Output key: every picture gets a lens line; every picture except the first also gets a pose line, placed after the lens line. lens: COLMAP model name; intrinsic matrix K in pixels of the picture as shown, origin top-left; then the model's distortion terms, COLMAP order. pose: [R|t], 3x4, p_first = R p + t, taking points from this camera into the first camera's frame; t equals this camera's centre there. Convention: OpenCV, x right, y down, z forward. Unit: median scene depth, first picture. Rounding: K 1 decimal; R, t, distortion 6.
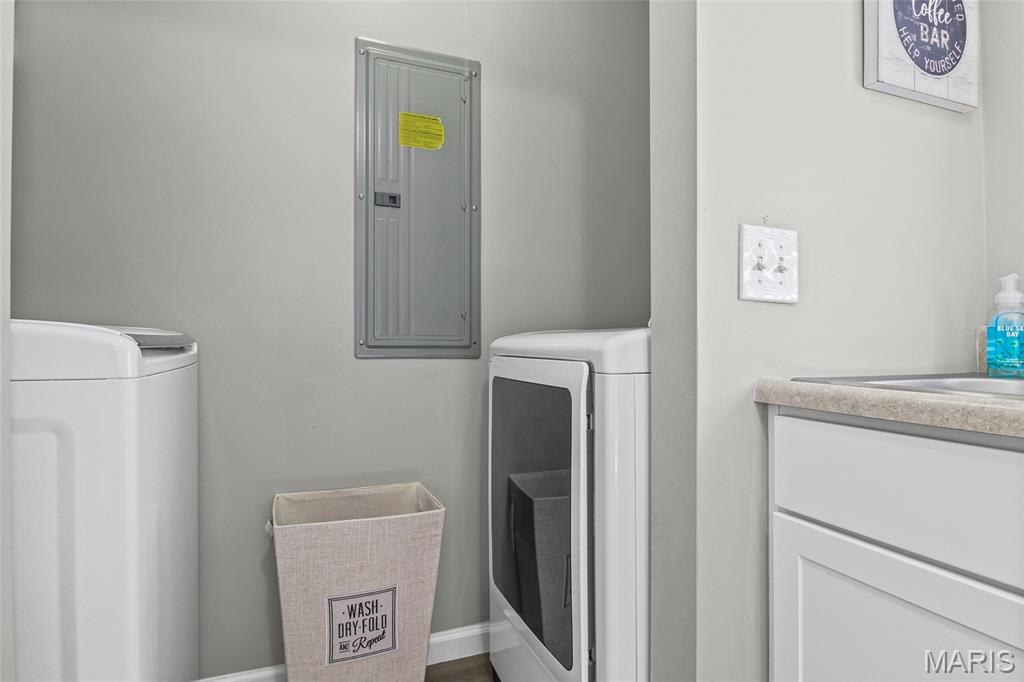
lens RADIAL K [[565.5, 0, 518.3], [0, 565.5, 346.3], [0, 0, 1]] dist [0.010567, -0.005156]
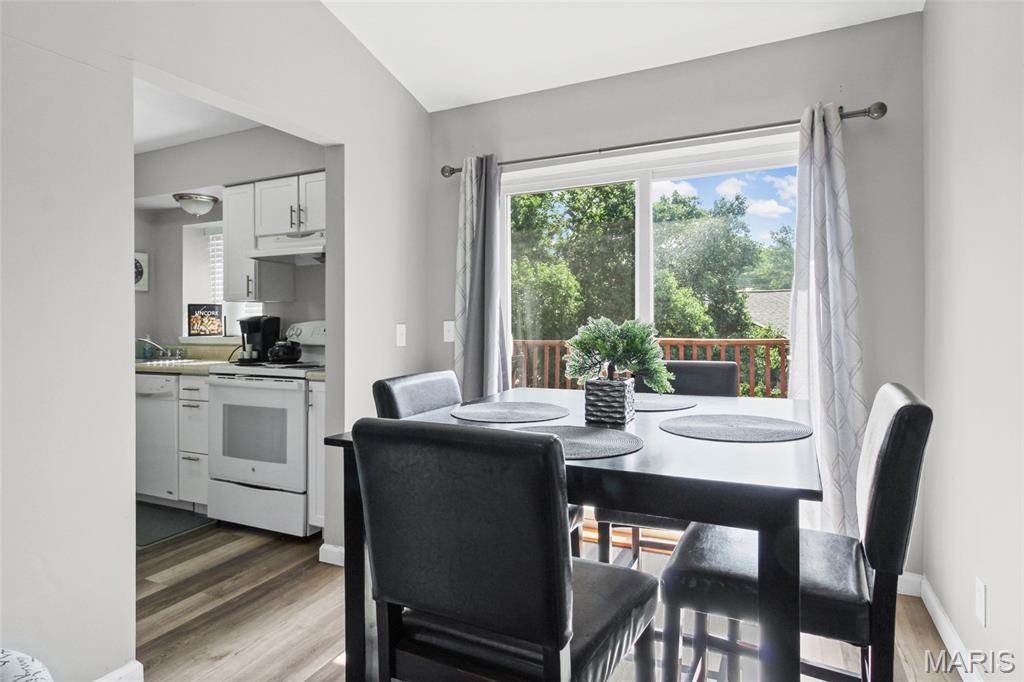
lens RADIAL K [[565.5, 0, 531.0], [0, 565.5, 322.8], [0, 0, 1]] dist [0.010567, -0.005156]
pose [[0.732773, -0.006873, 0.680438, 0.055263], [0.017328, 0.999813, -0.008562, -0.098142], [-0.680252, 0.018065, 0.732756, -3.156475]]
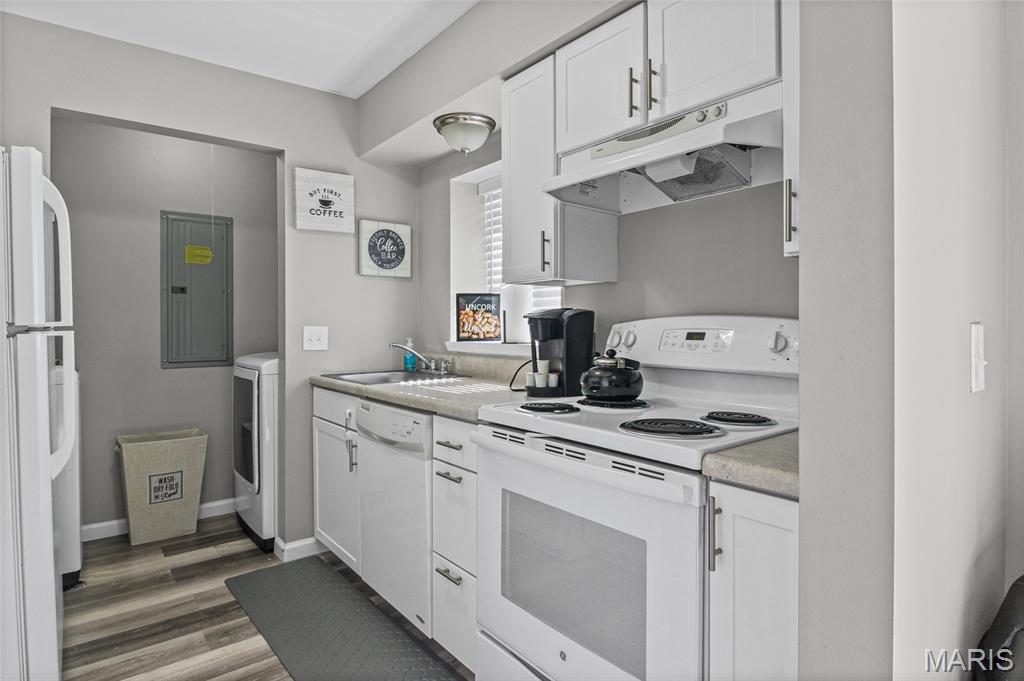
lens RADIAL K [[565.5, 0, 526.4], [0, 565.5, 326.1], [0, 0, 1]] dist [0.010567, -0.005156]
pose [[0.956697, -0.008090, 0.290973, 0.450896], [0.011227, 0.999895, -0.009114, -0.118959], [-0.290869, 0.011986, 0.956688, -1.605043]]
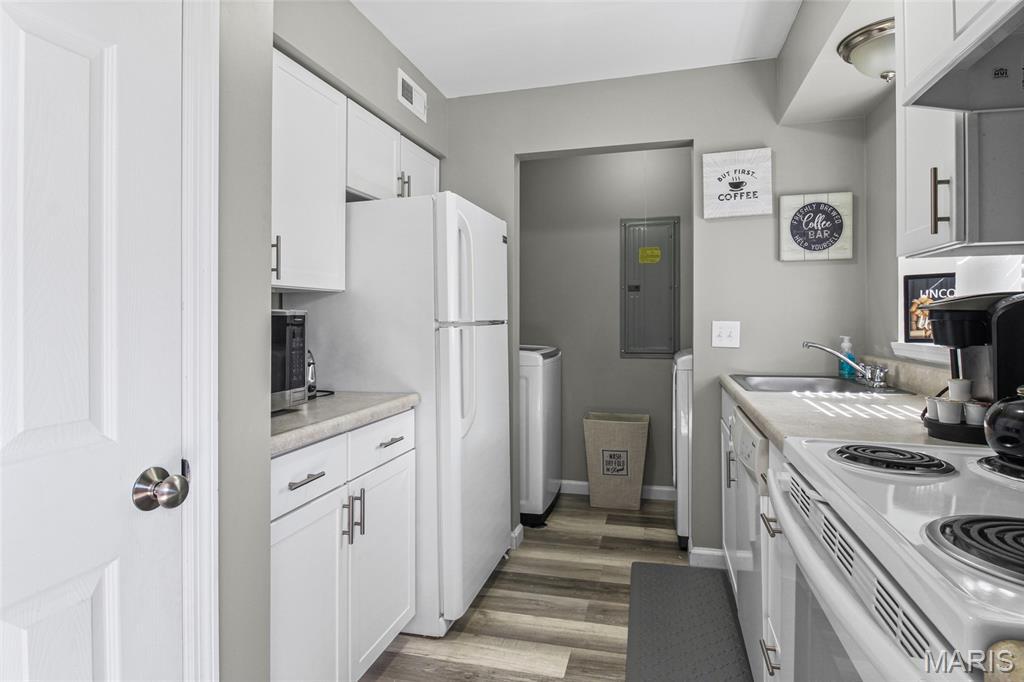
lens RADIAL K [[565.5, 0, 516.5], [0, 565.5, 319.5], [0, 0, 1]] dist [0.010567, -0.005156]
pose [[0.799577, -0.010304, -0.600475, 0.918895], [0.002187, 0.999896, -0.014245, -0.126310], [0.600559, 0.010076, 0.799517, -1.334303]]
